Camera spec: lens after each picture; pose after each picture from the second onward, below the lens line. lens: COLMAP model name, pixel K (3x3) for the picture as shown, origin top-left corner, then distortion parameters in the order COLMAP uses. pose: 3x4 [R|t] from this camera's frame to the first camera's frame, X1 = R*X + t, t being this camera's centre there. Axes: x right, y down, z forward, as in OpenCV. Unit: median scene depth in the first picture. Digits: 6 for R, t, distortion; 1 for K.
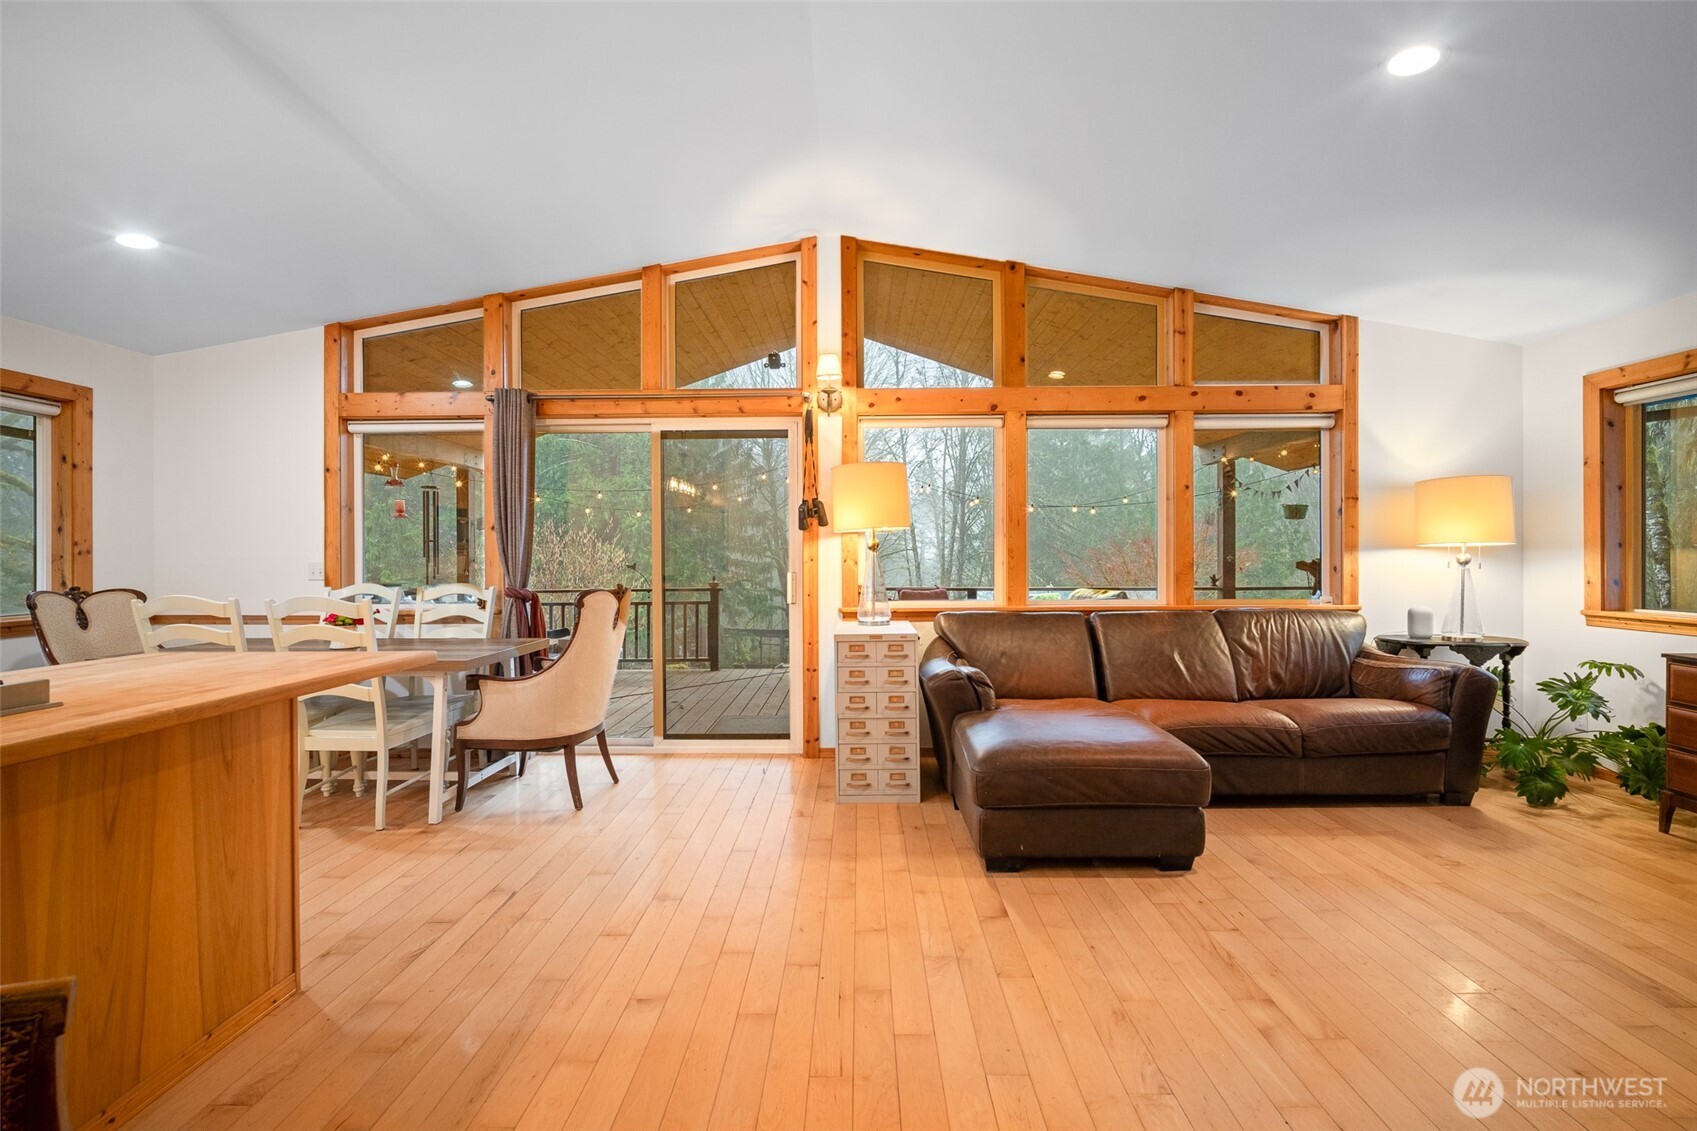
lens RADIAL K [[739.5, 0, 849.5], [0, 739.5, 557.0], [0, 0, 1]] dist [-0.015581, 0.005792]
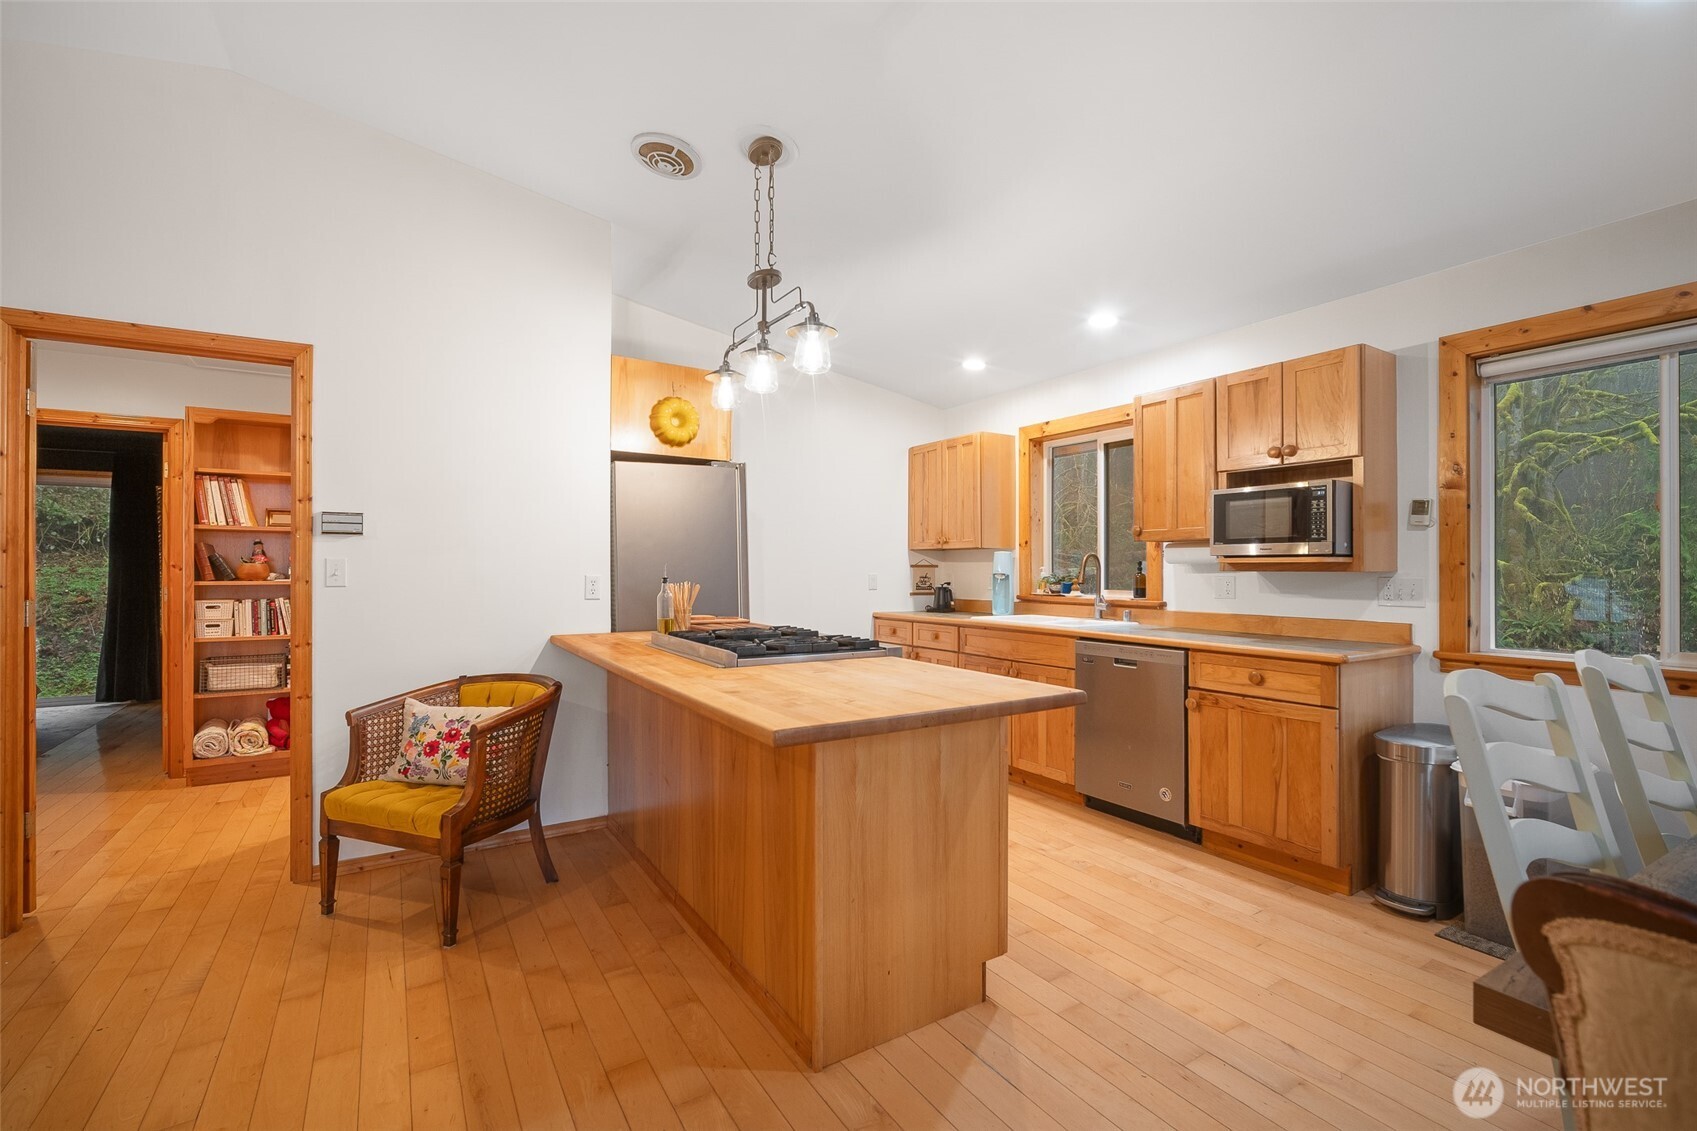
lens RADIAL K [[740.8, 0, 848.5], [0, 740.8, 565.5], [0, 0, 1]] dist [-0.016077, 0.005795]
pose [[-0.841372, 0.002700, -0.540449, -0.159757], [0.003243, 0.999995, -0.000053, -0.007138], [0.540446, -0.001798, -0.841377, 0.903307]]
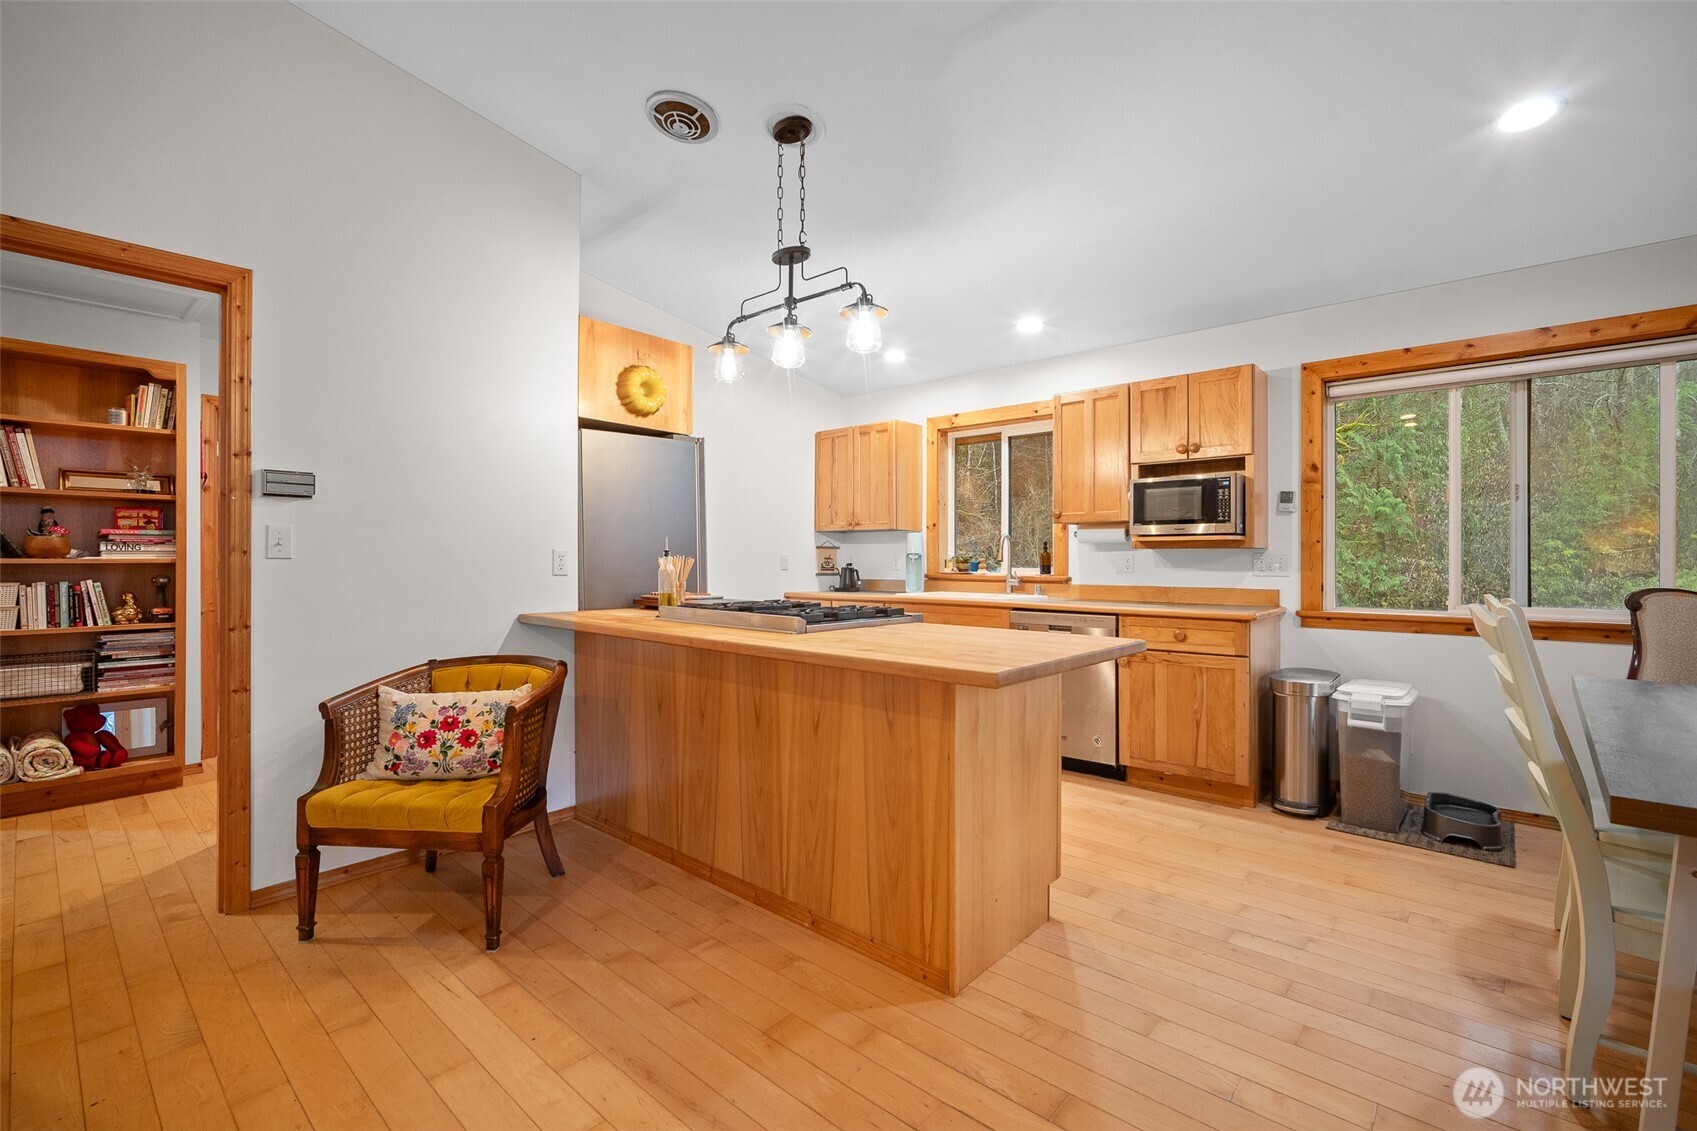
lens RADIAL K [[739.5, 0, 849.5], [0, 739.5, 557.0], [0, 0, 1]] dist [-0.015581, 0.005792]
pose [[-0.652762, 0.001936, -0.757560, 0.028560], [0.001061, 0.999998, 0.001641, 0.010326], [0.757562, 0.000267, -0.652763, 0.779040]]
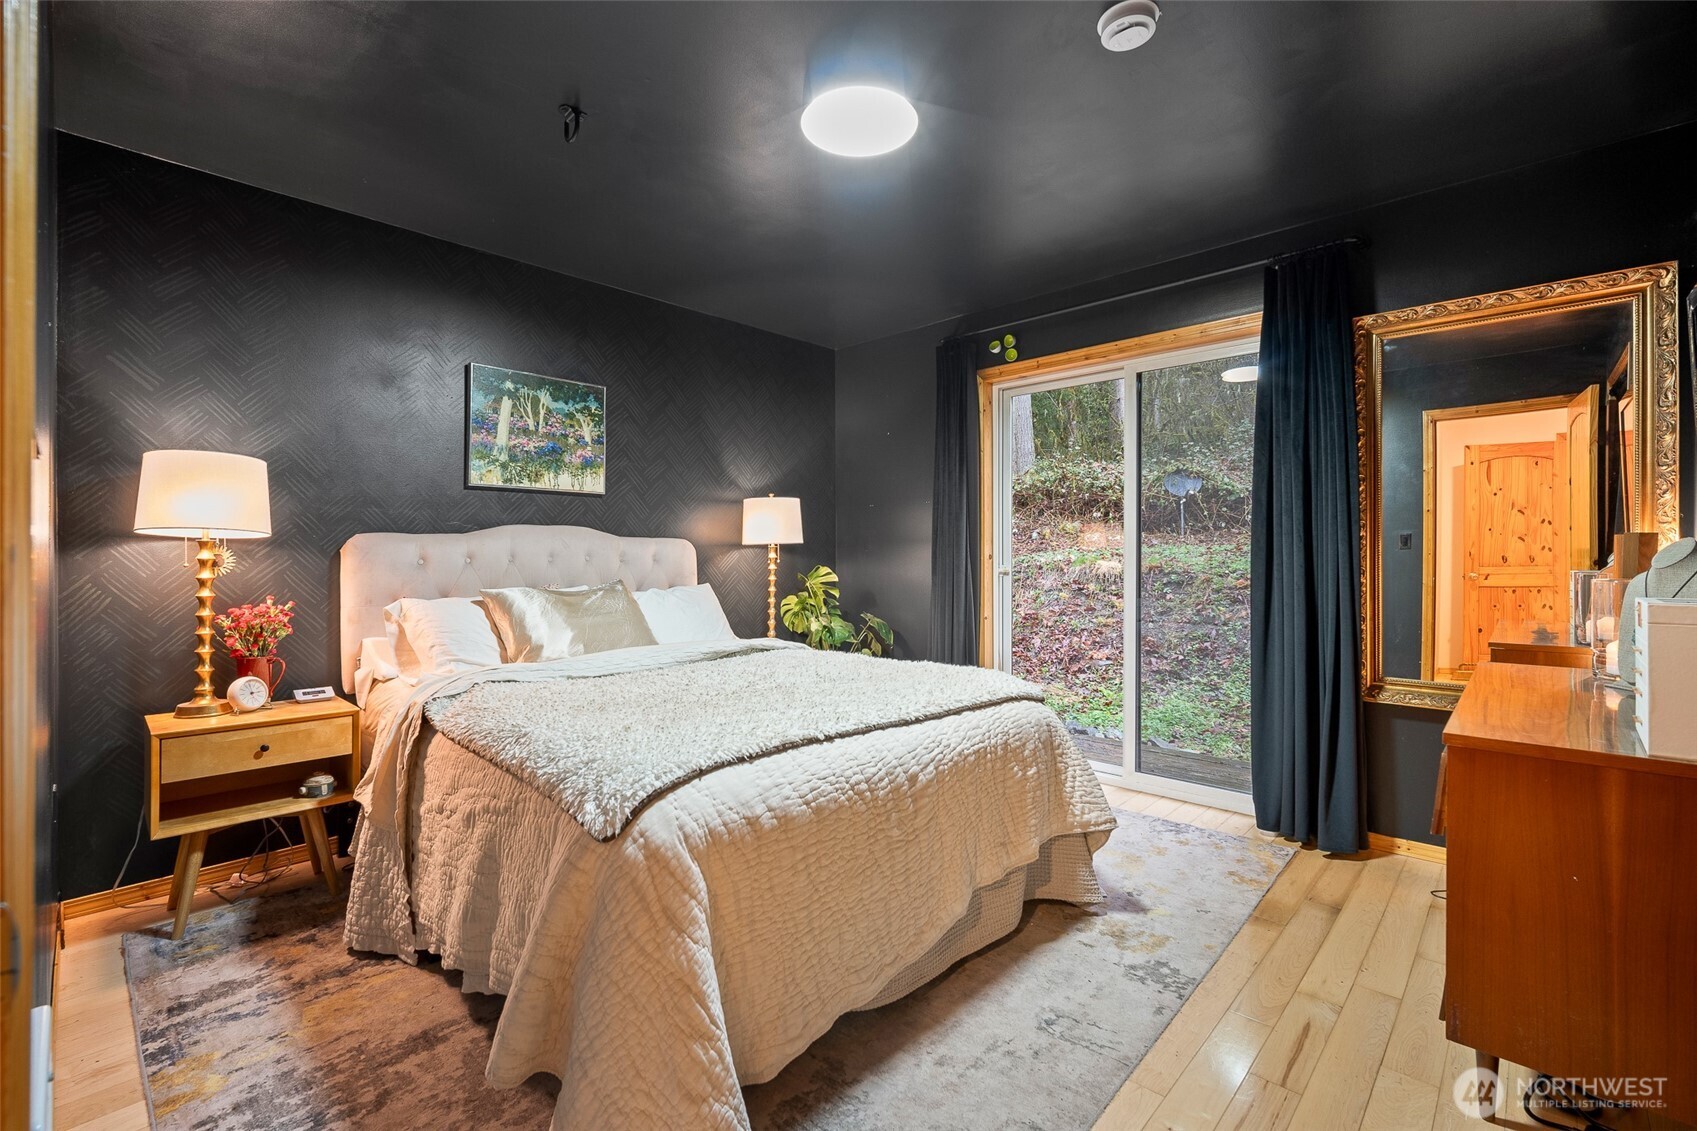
lens RADIAL K [[739.5, 0, 849.5], [0, 739.5, 557.0], [0, 0, 1]] dist [-0.015581, 0.005792]
pose [[-0.735236, 0.004460, 0.677797, 0.153089], [0.007159, 0.999974, 0.001186, 0.022847], [-0.677774, 0.005724, -0.735248, -0.570854]]
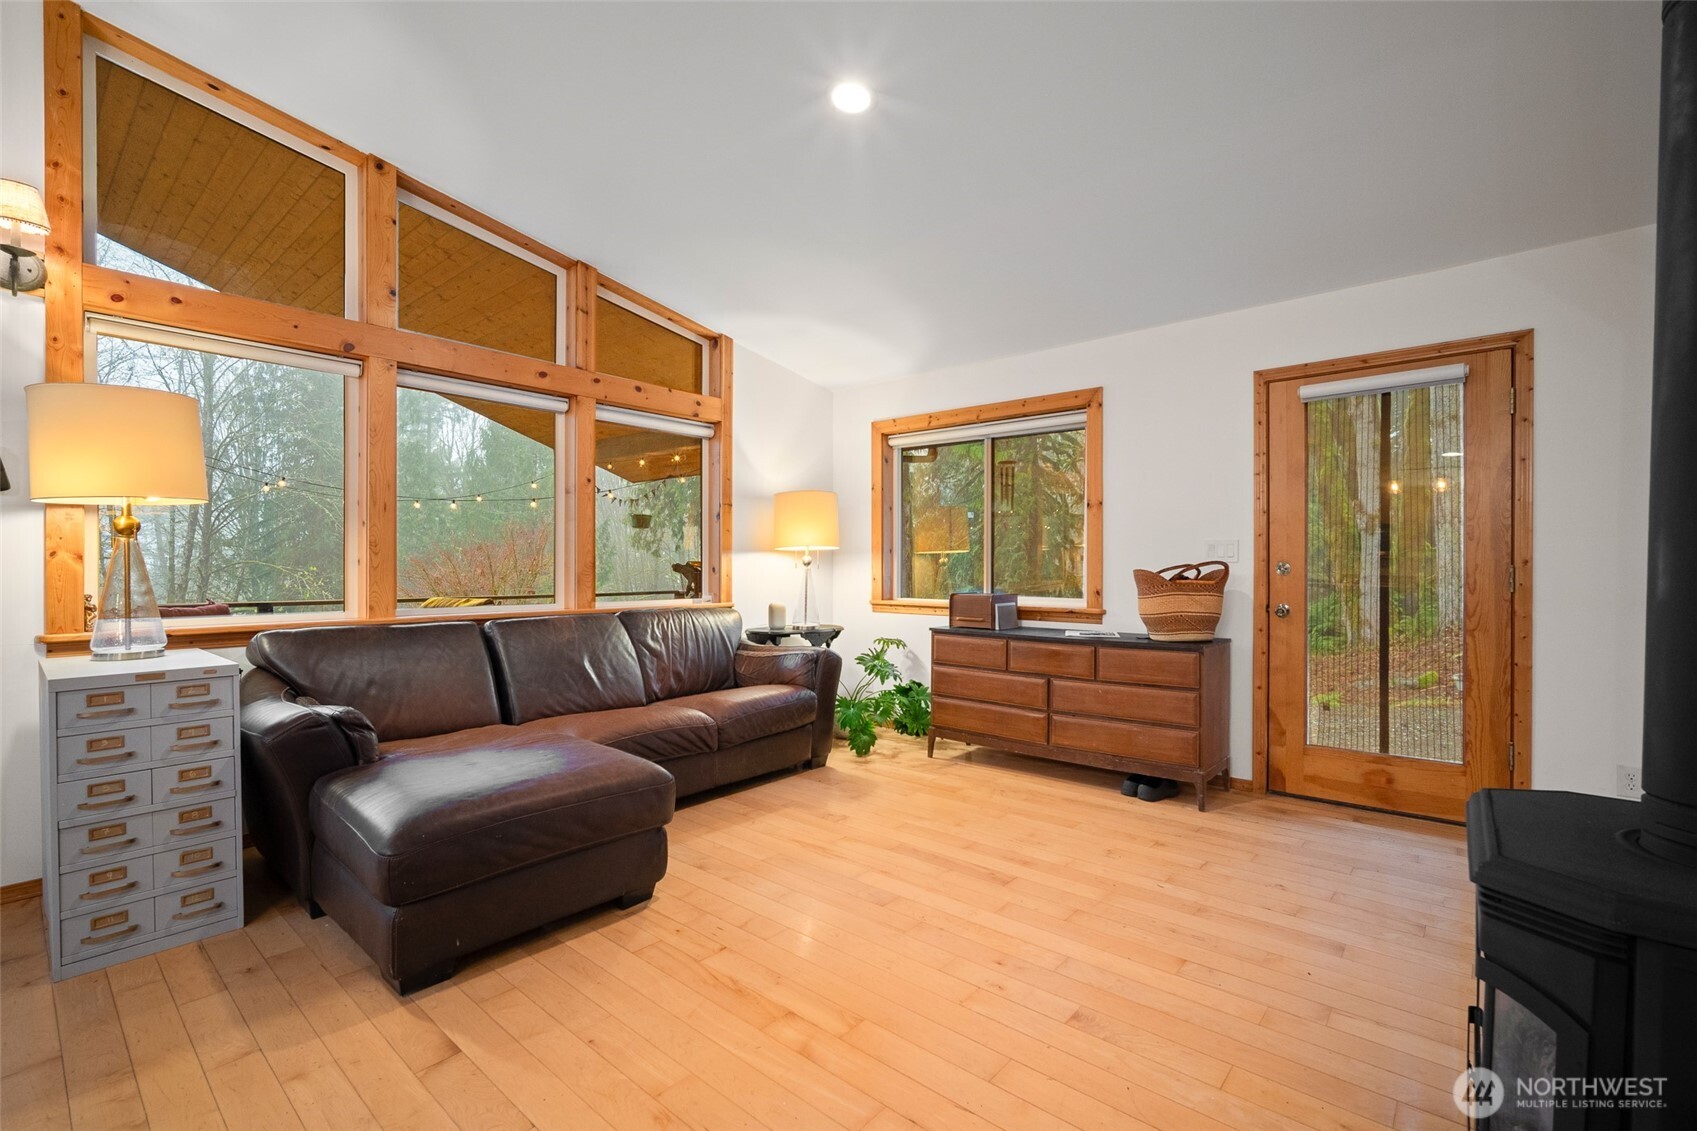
lens RADIAL K [[750.2, 0, 844.7], [0, 750.2, 571.8], [0, 0, 1]] dist [-0.014938, 0.006565]
pose [[0.648048, -0.000052, 0.761599, -0.052758], [-0.001073, 0.999999, 0.000982, 0.019857], [-0.761598, -0.001453, 0.648048, 0.162670]]
